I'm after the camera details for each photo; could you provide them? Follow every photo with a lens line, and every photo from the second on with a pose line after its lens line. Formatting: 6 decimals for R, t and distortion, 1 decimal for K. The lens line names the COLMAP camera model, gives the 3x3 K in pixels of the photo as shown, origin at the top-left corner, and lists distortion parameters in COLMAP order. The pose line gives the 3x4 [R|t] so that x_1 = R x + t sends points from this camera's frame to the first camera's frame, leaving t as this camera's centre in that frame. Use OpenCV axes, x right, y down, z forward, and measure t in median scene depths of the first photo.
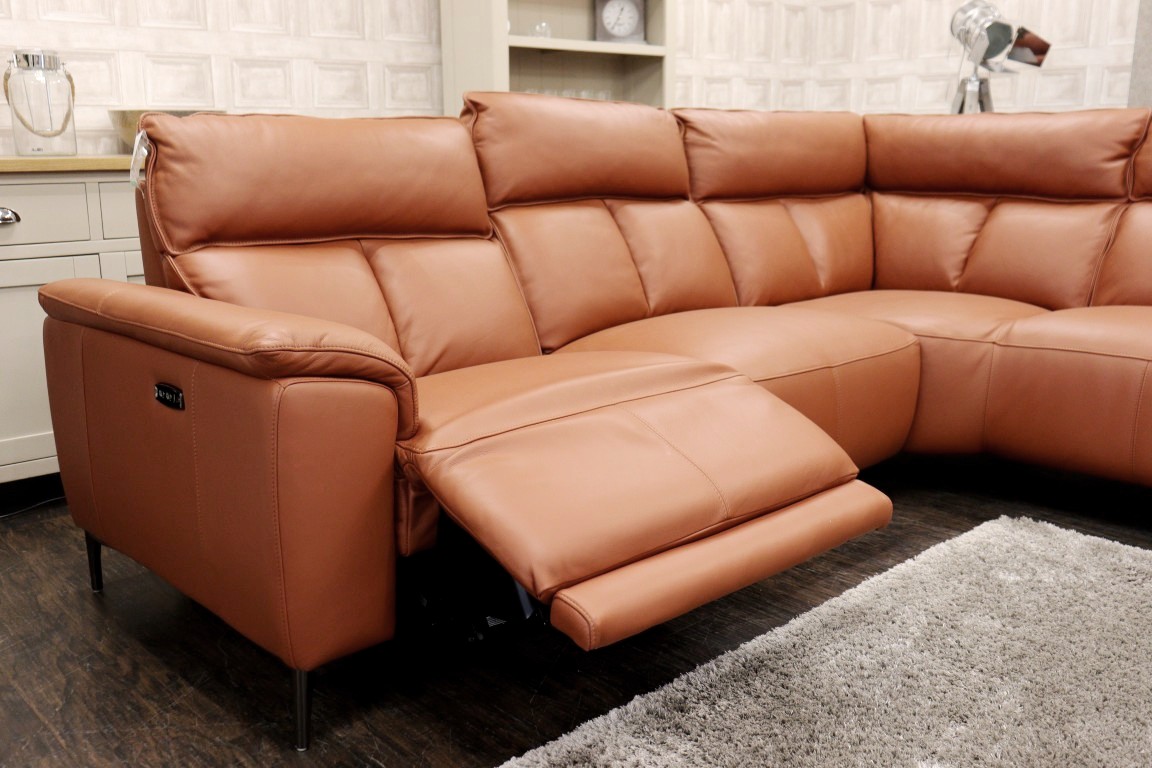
lens RADIAL K [[1070.7, 0, 574.7], [0, 1070.7, 384.0], [0, 0, 1]] dist [0.007648, -0.008779]
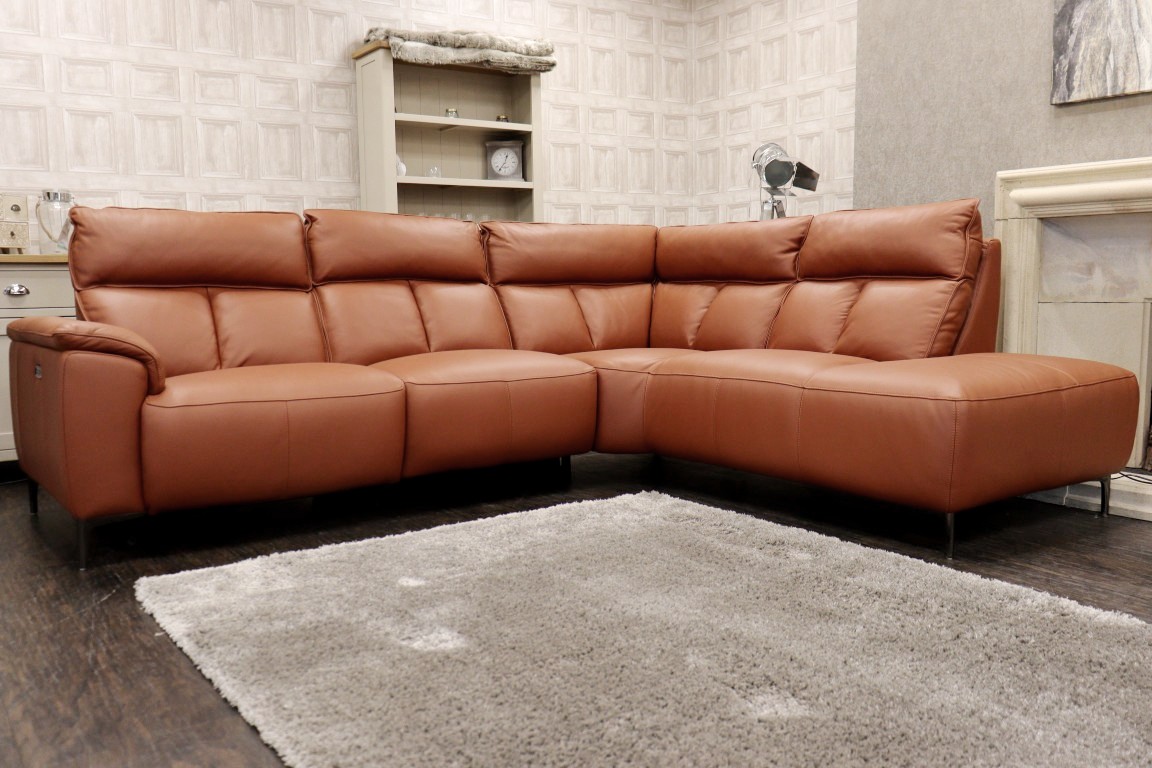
lens RADIAL K [[999.8, 0, 575.6], [0, 999.8, 384.1], [0, 0, 1]] dist [-0.000923, -0.011763]
pose [[0.991329, 0.005002, -0.131310, 0.403791], [-0.020467, 0.992958, -0.116688, 0.115703], [0.129801, 0.118364, 0.984450, -0.282929]]
